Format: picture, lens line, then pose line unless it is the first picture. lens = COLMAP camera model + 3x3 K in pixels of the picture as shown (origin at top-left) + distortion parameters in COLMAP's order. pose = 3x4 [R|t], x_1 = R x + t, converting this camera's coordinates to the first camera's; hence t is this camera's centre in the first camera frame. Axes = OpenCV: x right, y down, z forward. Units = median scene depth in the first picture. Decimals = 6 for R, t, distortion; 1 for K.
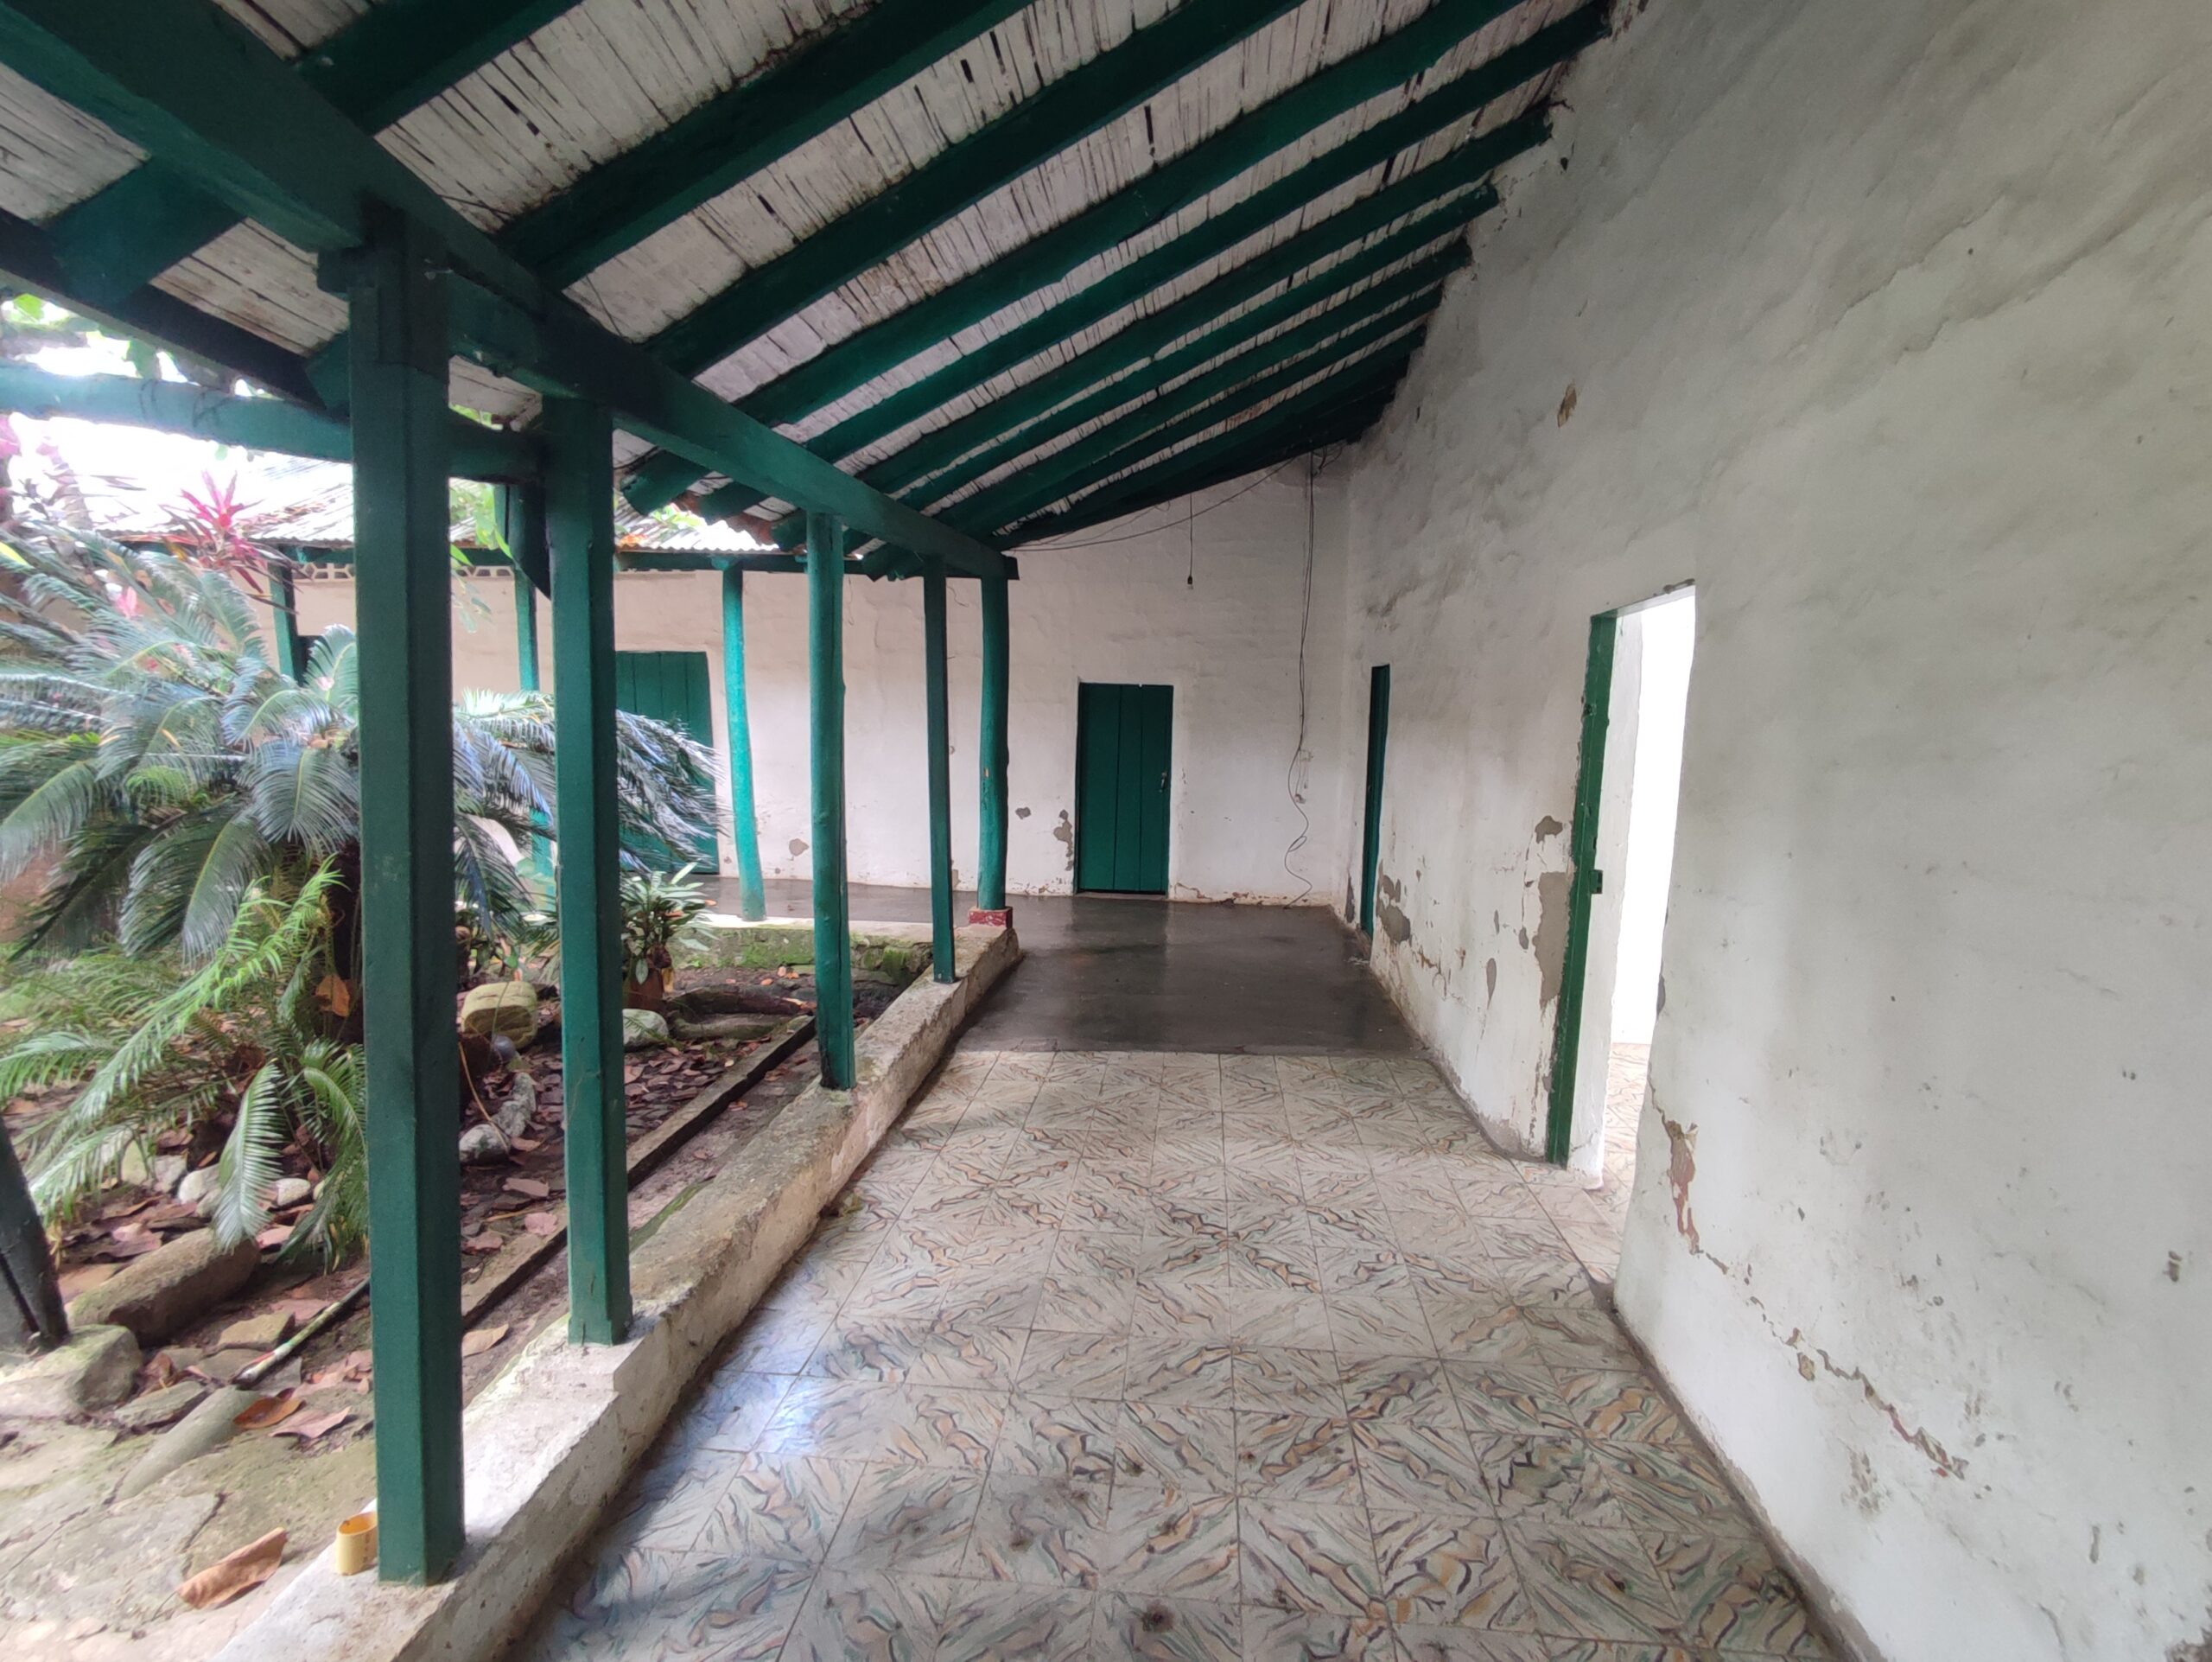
lens RADIAL K [[1008.3, 0, 1093.4], [0, 1008.3, 817.6], [0, 0, 1]] dist [-0.006611, 0.000476]
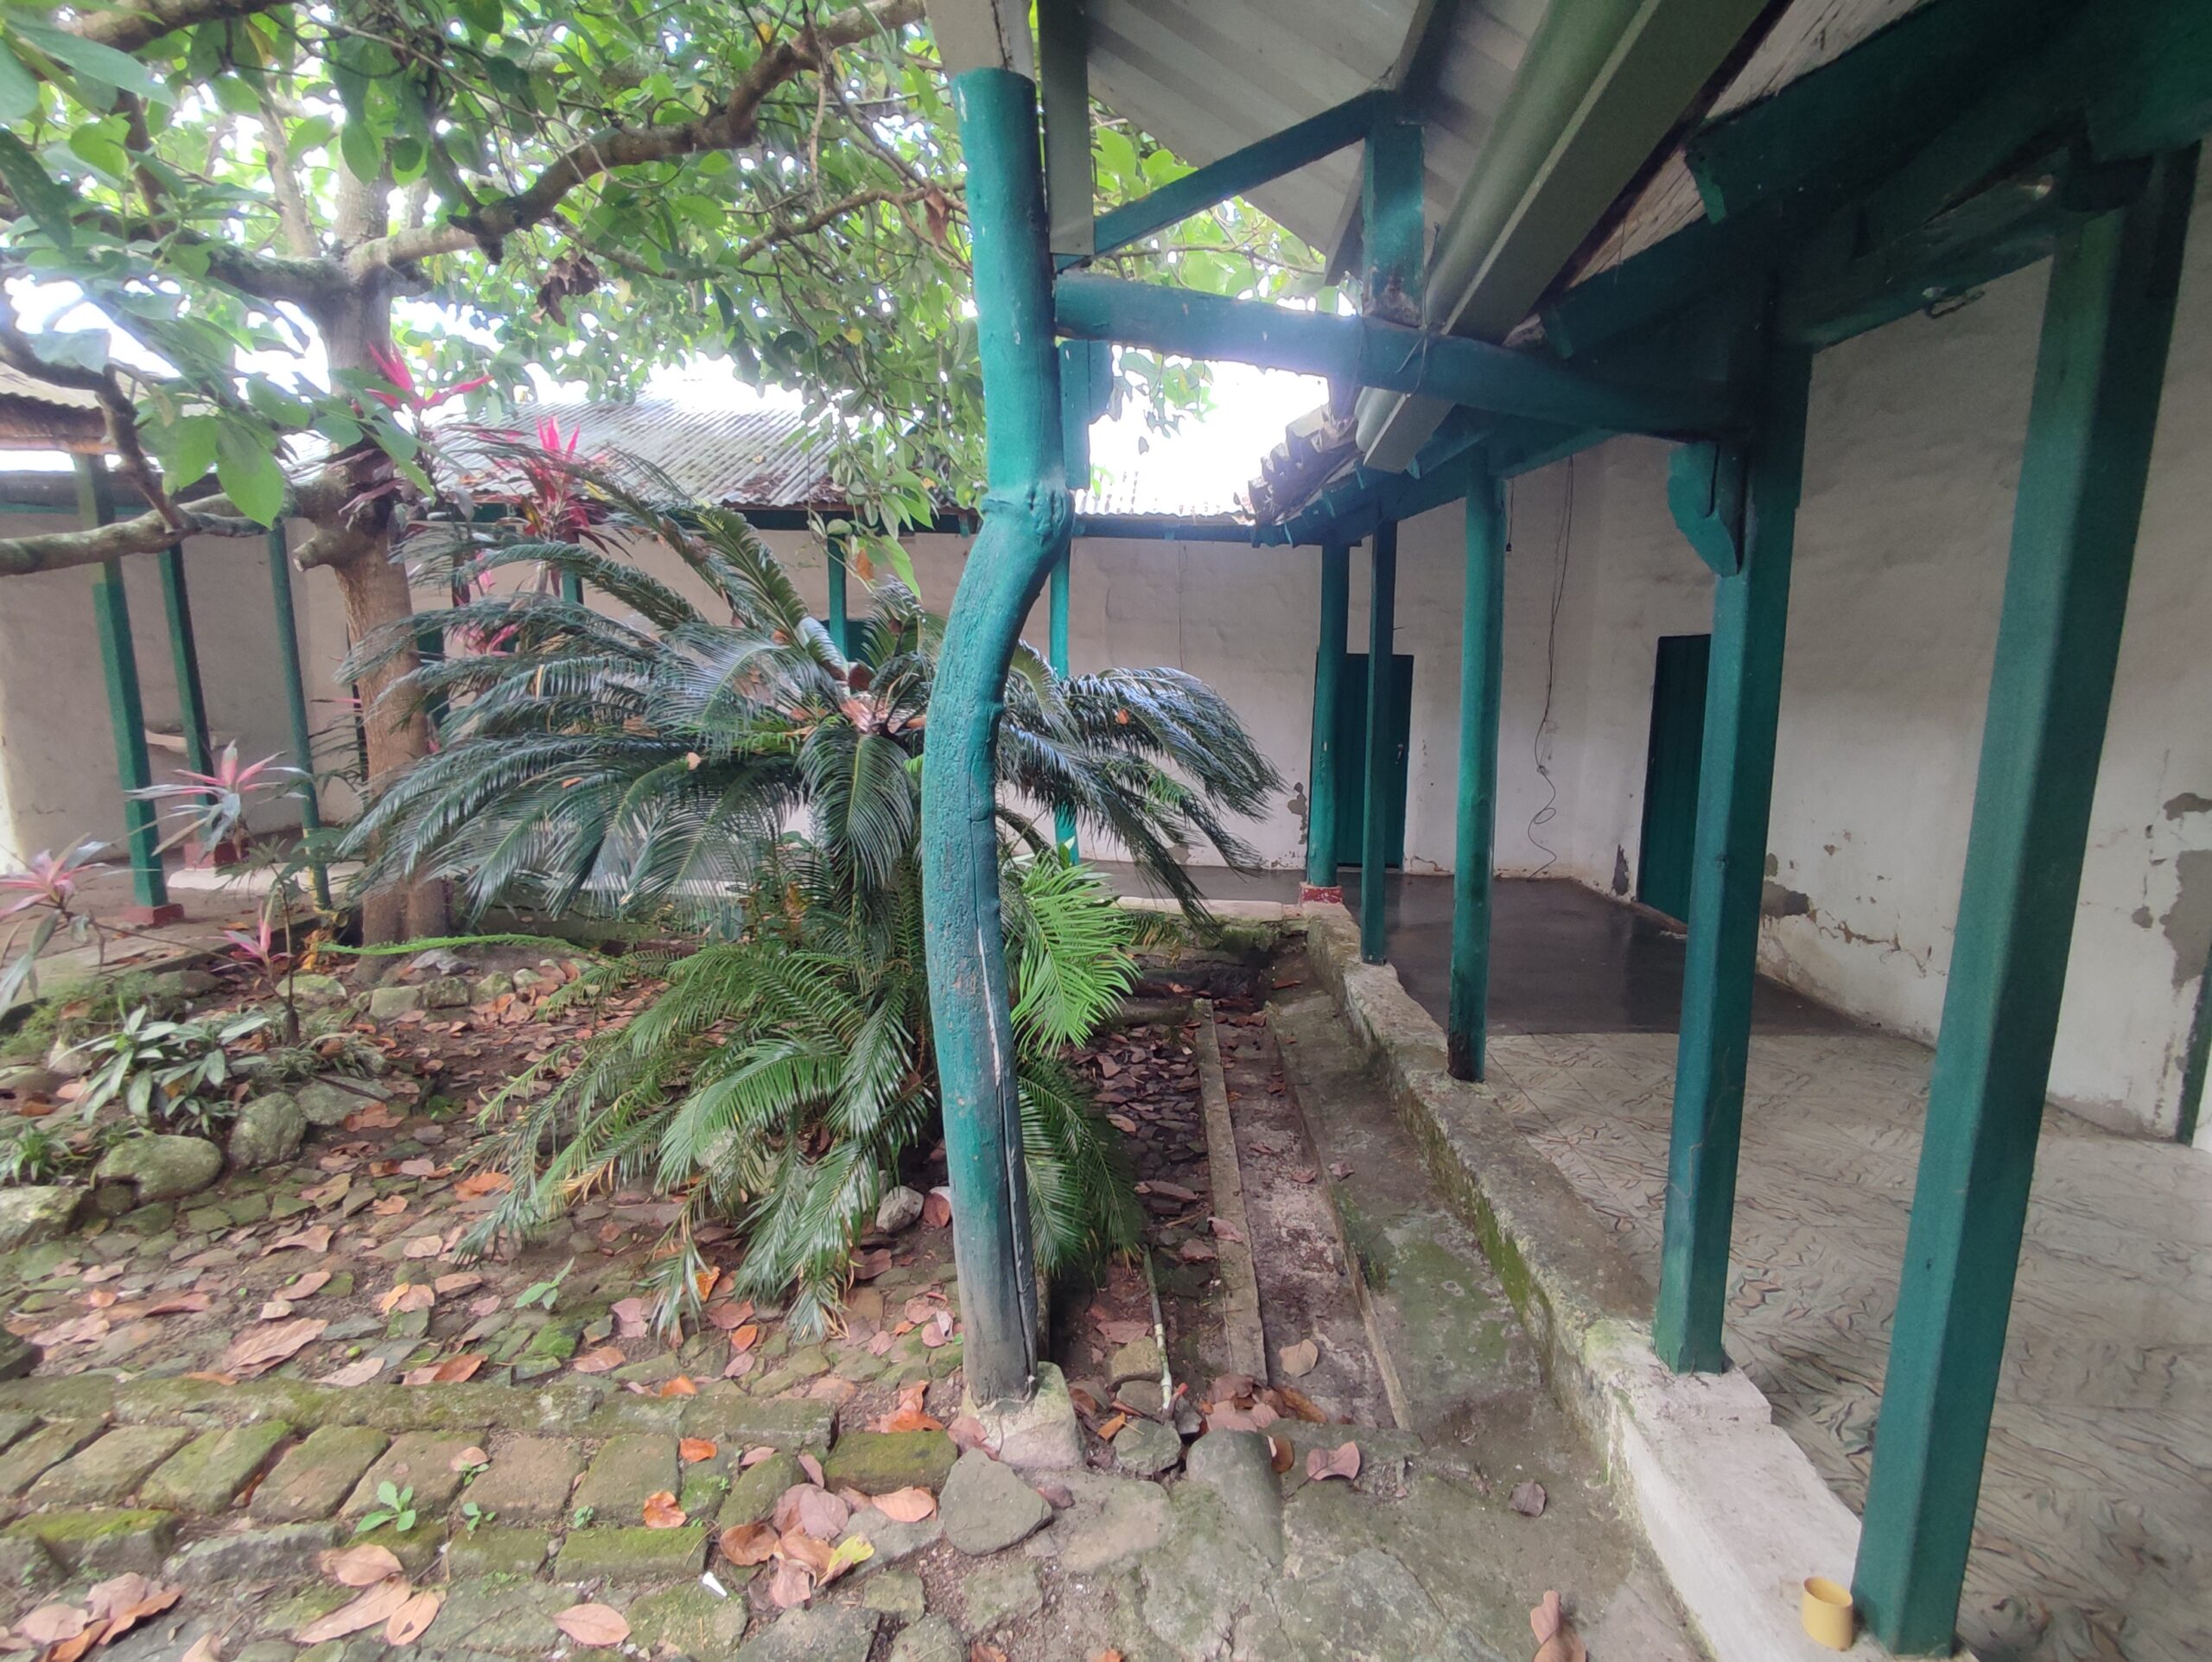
lens RADIAL K [[1008.3, 0, 1109.2], [0, 1008.3, 817.1], [0, 0, 1]] dist [-0.006611, 0.000476]
pose [[0.999449, -0.006192, 0.032602, -0.630100], [0.005173, 0.999499, 0.031234, -0.013931], [-0.032779, -0.031048, 0.998980, 0.059920]]
